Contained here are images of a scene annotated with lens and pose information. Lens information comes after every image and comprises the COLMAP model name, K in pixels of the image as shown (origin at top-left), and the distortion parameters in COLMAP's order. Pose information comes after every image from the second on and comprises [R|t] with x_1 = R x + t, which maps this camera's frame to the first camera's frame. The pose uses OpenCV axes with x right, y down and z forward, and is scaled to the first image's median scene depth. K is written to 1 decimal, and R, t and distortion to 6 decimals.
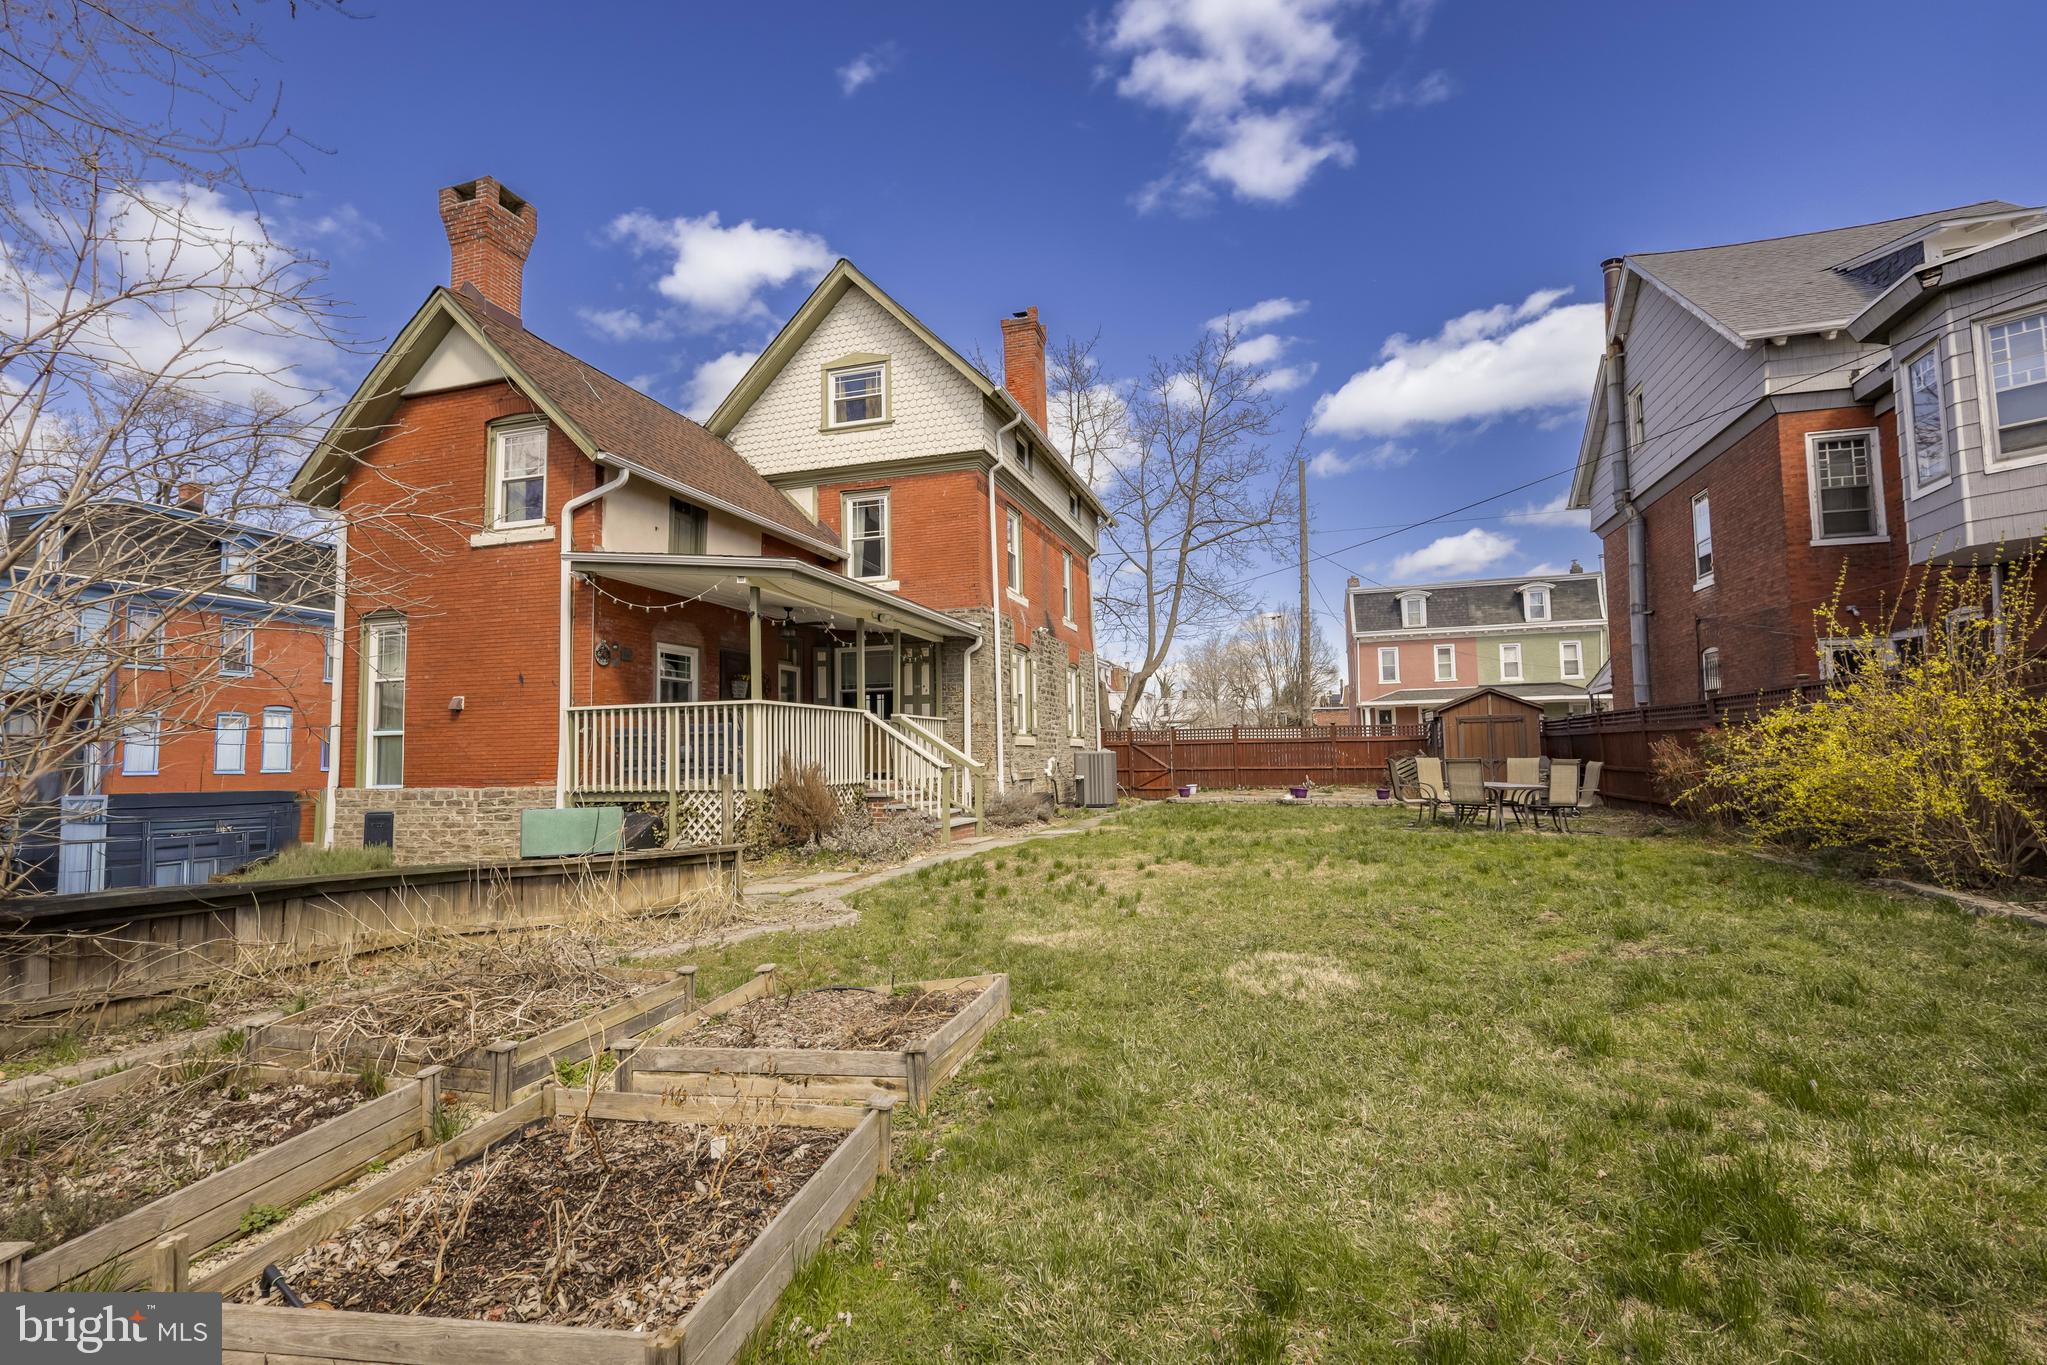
lens RADIAL K [[940.9, 0, 1023.5], [0, 940.9, 682.5], [0, 0, 1]] dist [-0.000335, 0.000351]
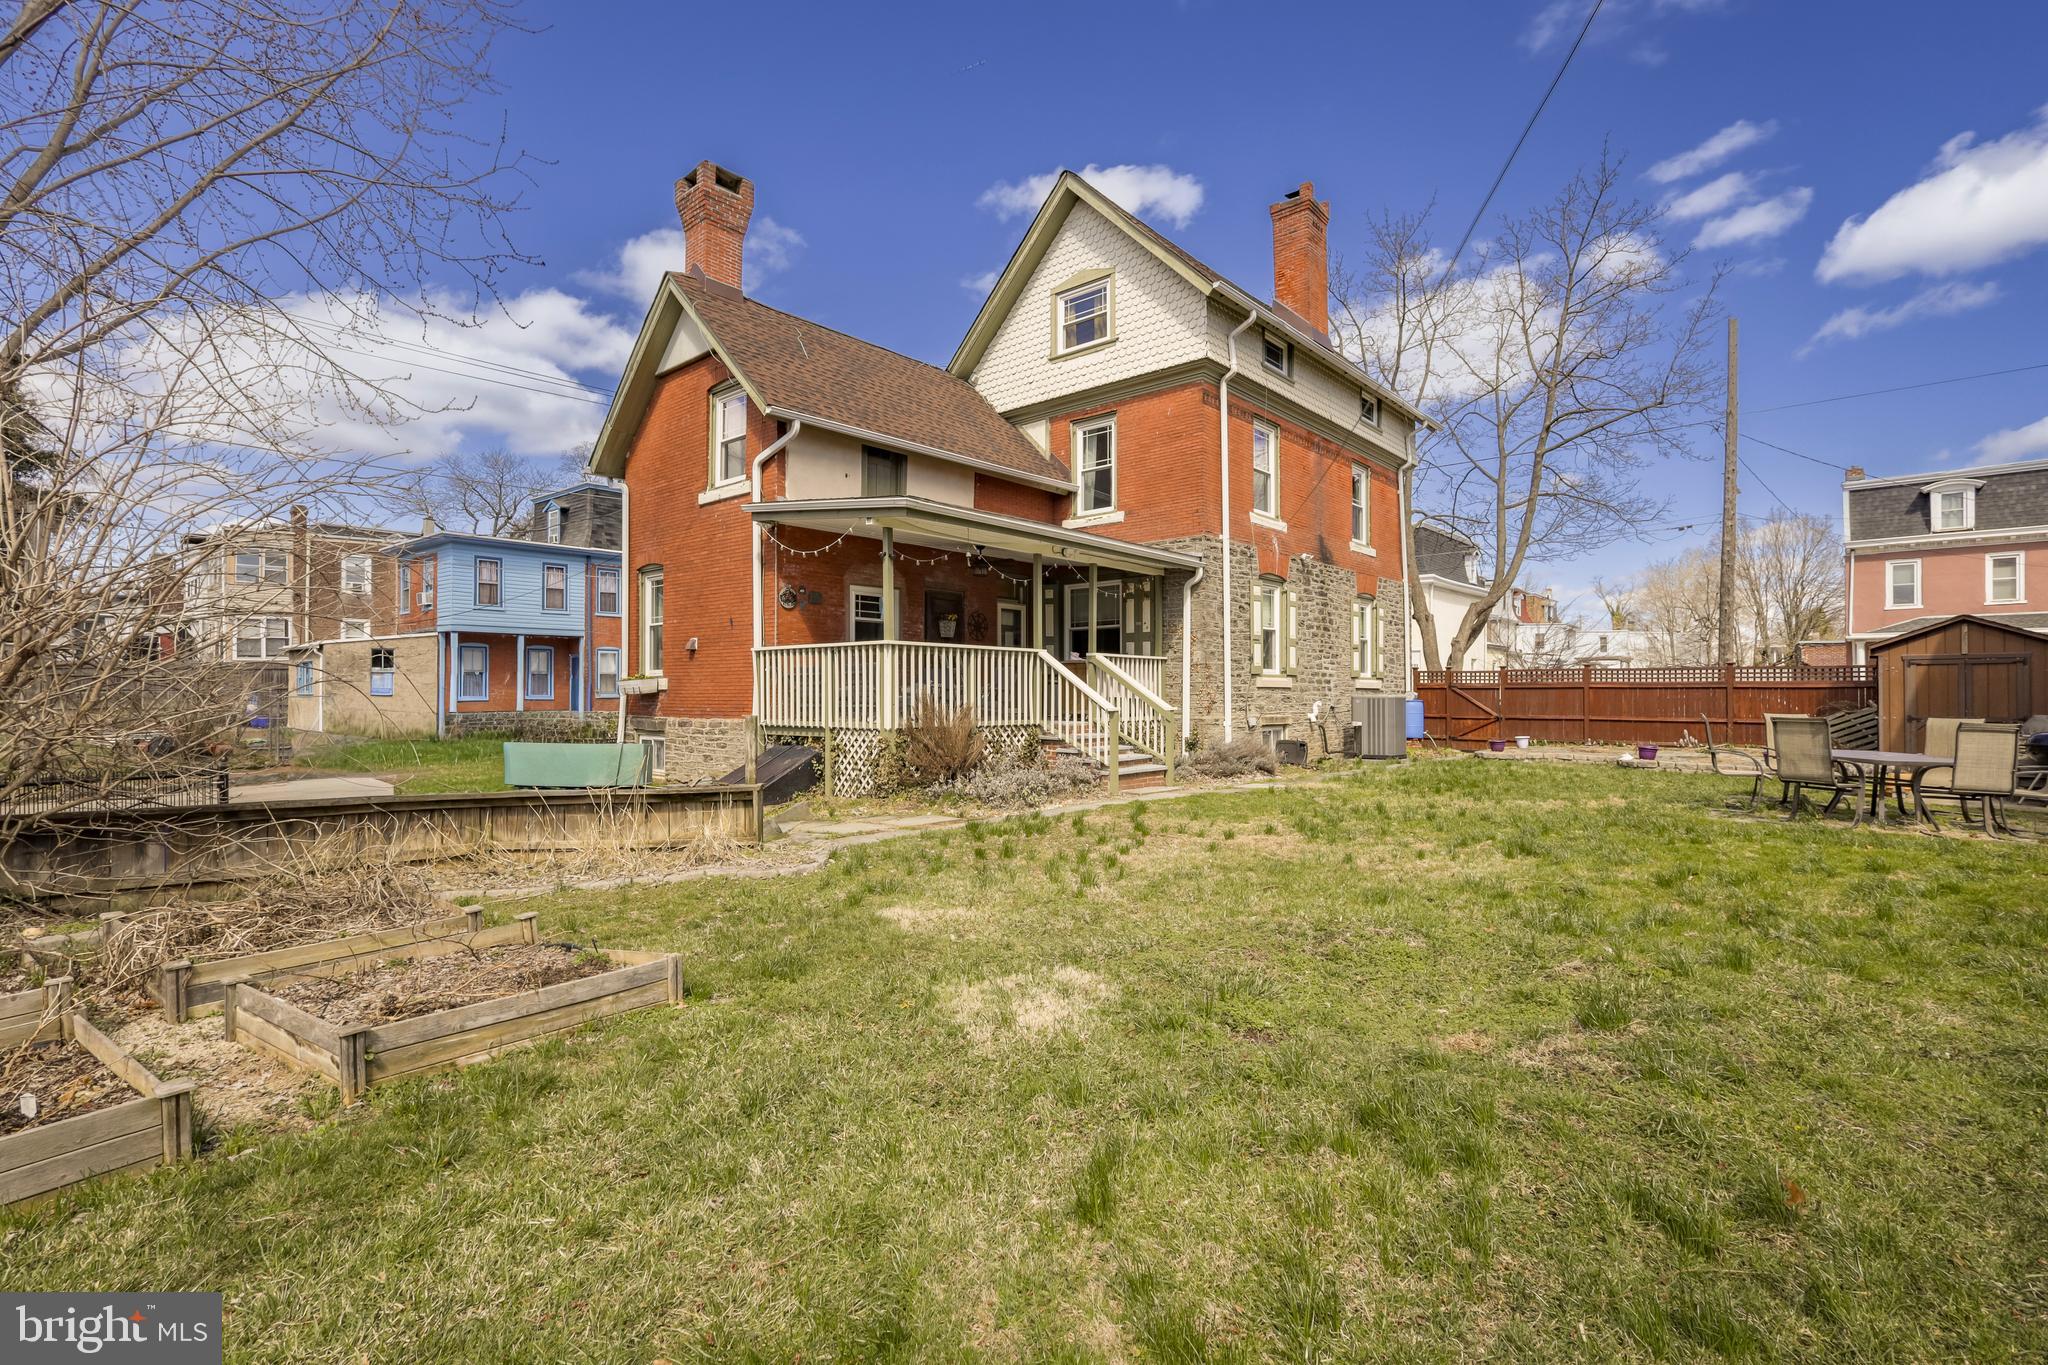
lens RADIAL K [[941.3, 0, 1024.0], [0, 941.3, 682.5], [0, 0, 1]] dist [-0.000335, 0.000351]
pose [[0.910206, 0.013410, -0.413938, 0.170683], [0.015118, 0.997734, 0.065564, -0.000221], [0.413879, -0.065935, 0.907941, 0.091484]]
